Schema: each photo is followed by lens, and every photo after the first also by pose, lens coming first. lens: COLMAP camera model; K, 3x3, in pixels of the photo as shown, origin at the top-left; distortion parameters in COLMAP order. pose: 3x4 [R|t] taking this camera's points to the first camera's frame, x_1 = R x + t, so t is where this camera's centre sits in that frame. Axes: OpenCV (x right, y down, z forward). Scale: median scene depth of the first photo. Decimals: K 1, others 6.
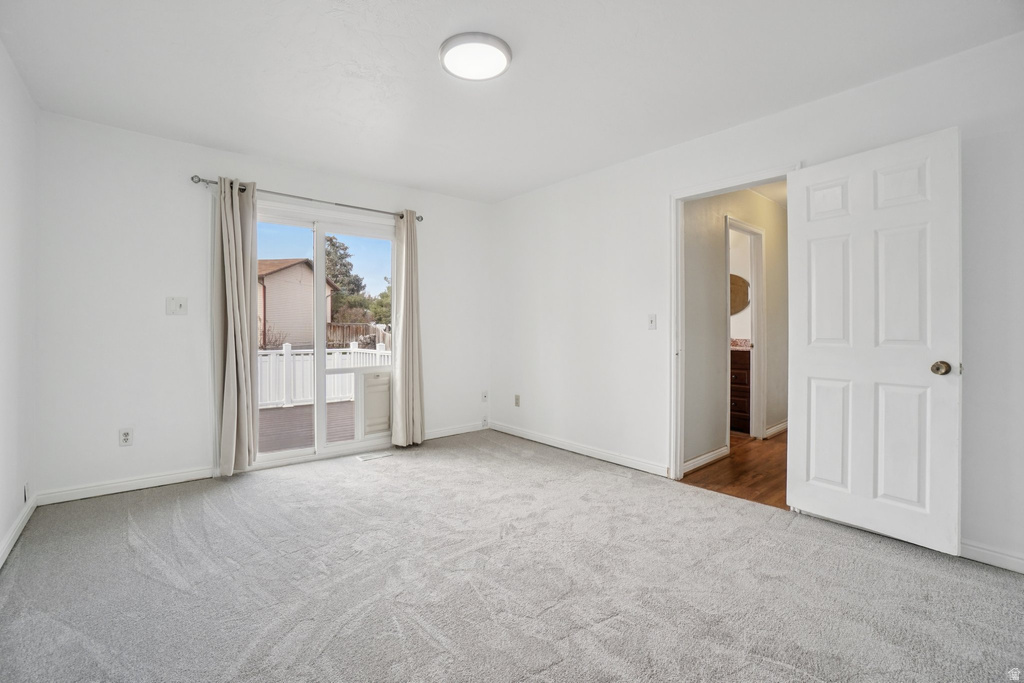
lens RADIAL K [[460.5, 0, 502.5], [0, 460.5, 336.8], [0, 0, 1]] dist [-0.021976, 0.002393]
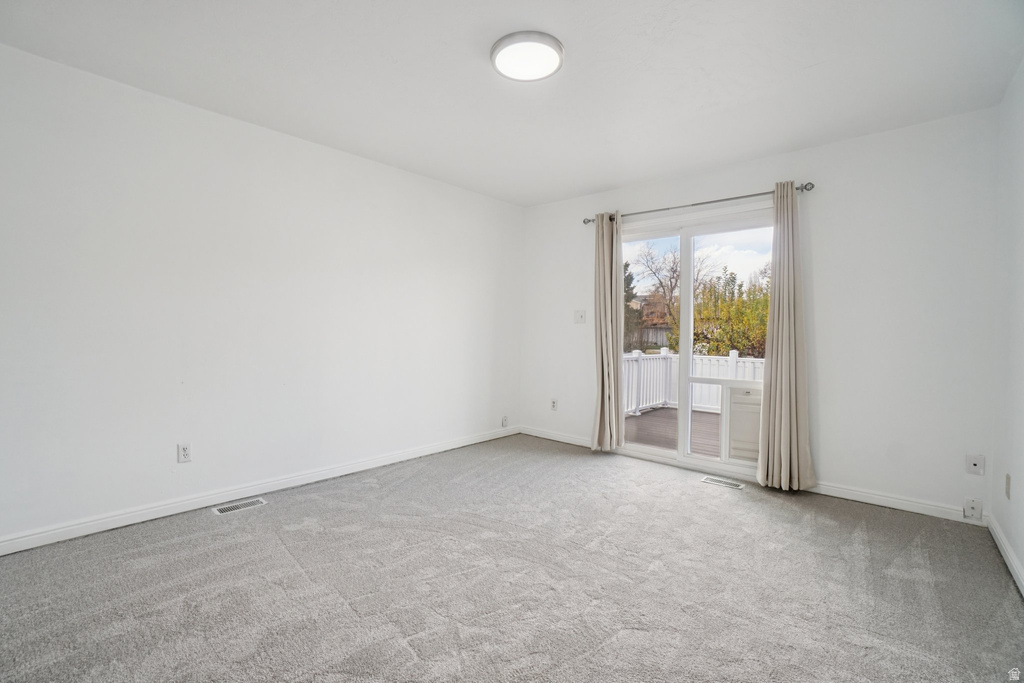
lens RADIAL K [[460.5, 0, 504.3], [0, 460.5, 341.3], [0, 0, 1]] dist [-0.021976, 0.002393]
pose [[0.153578, 0.026520, -0.987781, 0.507638], [-0.030932, 0.999279, 0.022020, -0.013584], [0.987652, 0.027173, 0.154287, 0.454230]]
